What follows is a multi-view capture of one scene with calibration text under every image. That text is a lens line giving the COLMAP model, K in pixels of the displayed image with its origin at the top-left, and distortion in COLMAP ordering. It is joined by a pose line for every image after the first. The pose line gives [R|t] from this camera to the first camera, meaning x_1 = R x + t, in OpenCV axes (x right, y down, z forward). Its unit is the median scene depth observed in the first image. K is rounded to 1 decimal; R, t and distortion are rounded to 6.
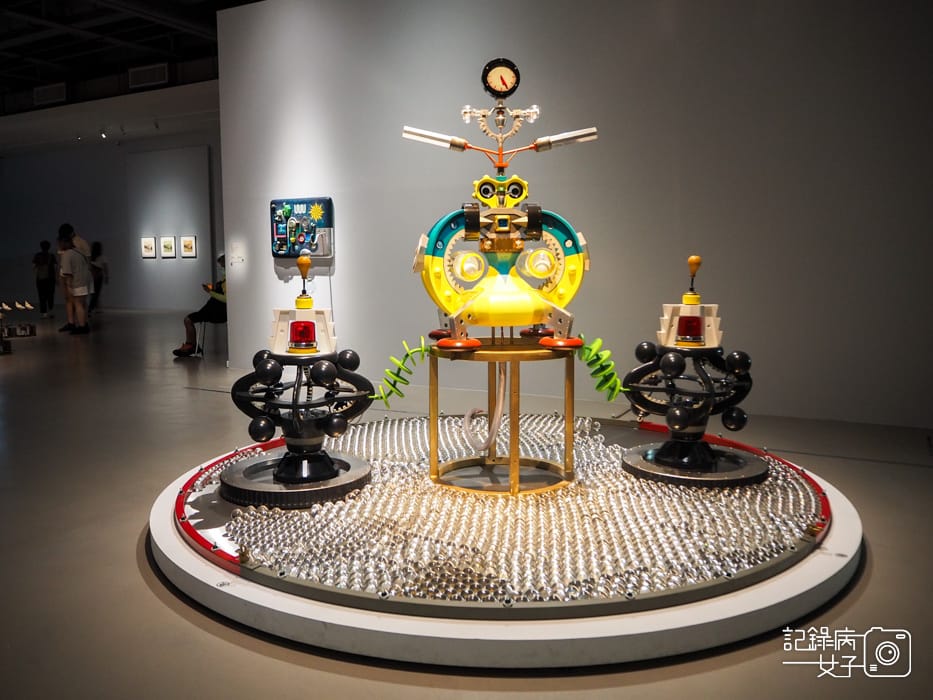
lens RADIAL K [[744.0, 0, 465.8], [0, 744.0, 357.4], [0, 0, 1]] dist [-0.054995, 0.015187]
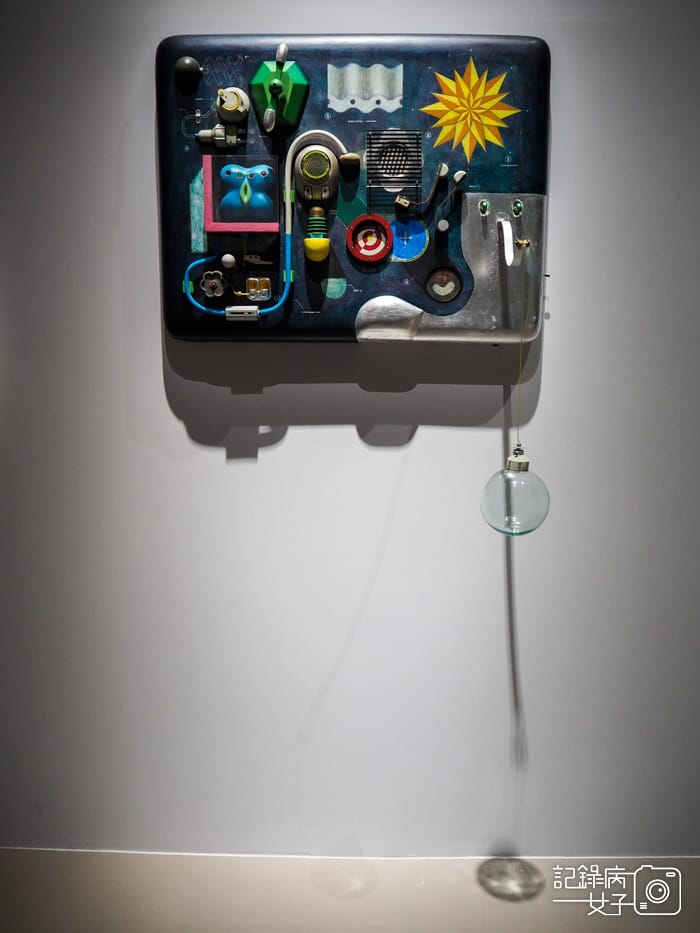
lens RADIAL K [[744.0, 0, 349.8], [0, 744.0, 465.3], [0, 0, 1]] dist [-0.054995, 0.015187]
pose [[0.880038, -0.072873, 0.469279, -0.322364], [0.054916, 0.997143, 0.051861, -0.110955], [-0.471718, -0.019869, 0.881526, 0.822301]]
